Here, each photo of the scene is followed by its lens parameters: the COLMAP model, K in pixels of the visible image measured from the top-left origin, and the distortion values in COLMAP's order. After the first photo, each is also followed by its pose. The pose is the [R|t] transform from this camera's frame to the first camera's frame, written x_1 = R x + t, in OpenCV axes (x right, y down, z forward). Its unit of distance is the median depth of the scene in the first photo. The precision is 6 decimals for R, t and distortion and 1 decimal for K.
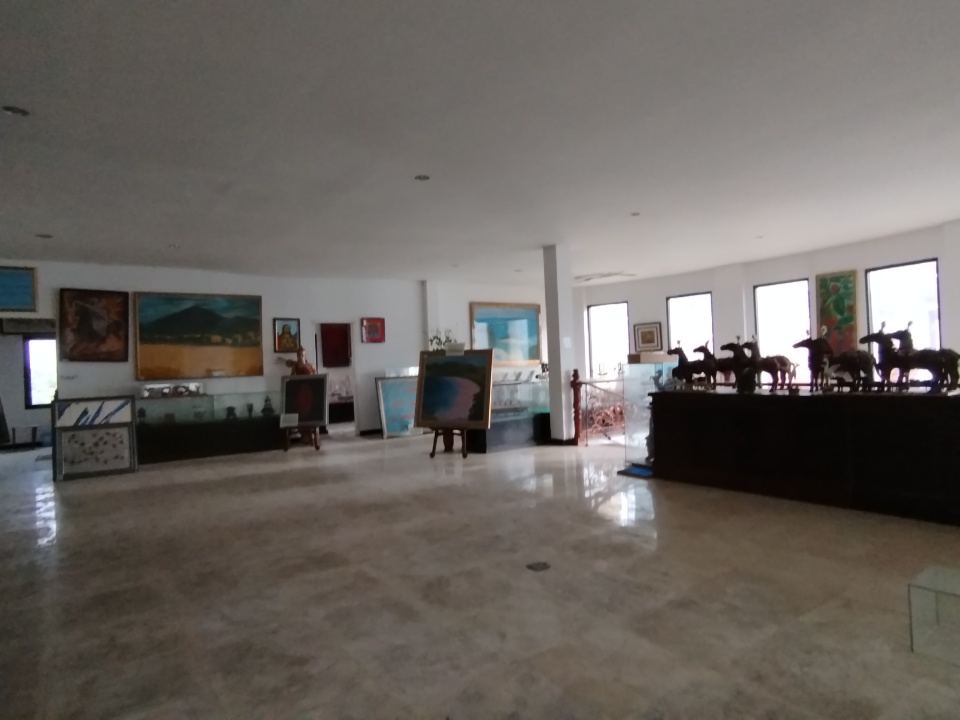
lens RADIAL K [[598.3, 0, 480.0], [0, 598.3, 360.7], [0, 0, 1]] dist [-0.024630, 0.001593]
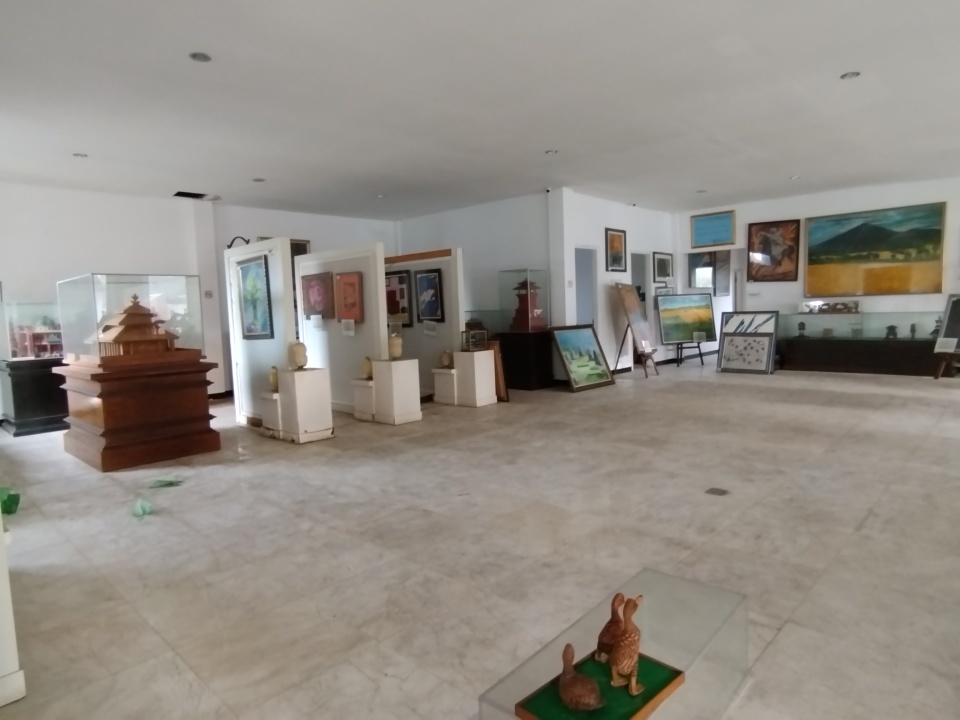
lens RADIAL K [[598.3, 0, 475.5], [0, 598.3, 357.1], [0, 0, 1]] dist [-0.024630, 0.001593]
pose [[0.177519, 0.111904, -0.977734, 0.484693], [0.034696, 0.992185, 0.119857, -0.012867], [0.983506, -0.055200, 0.172249, 0.201448]]
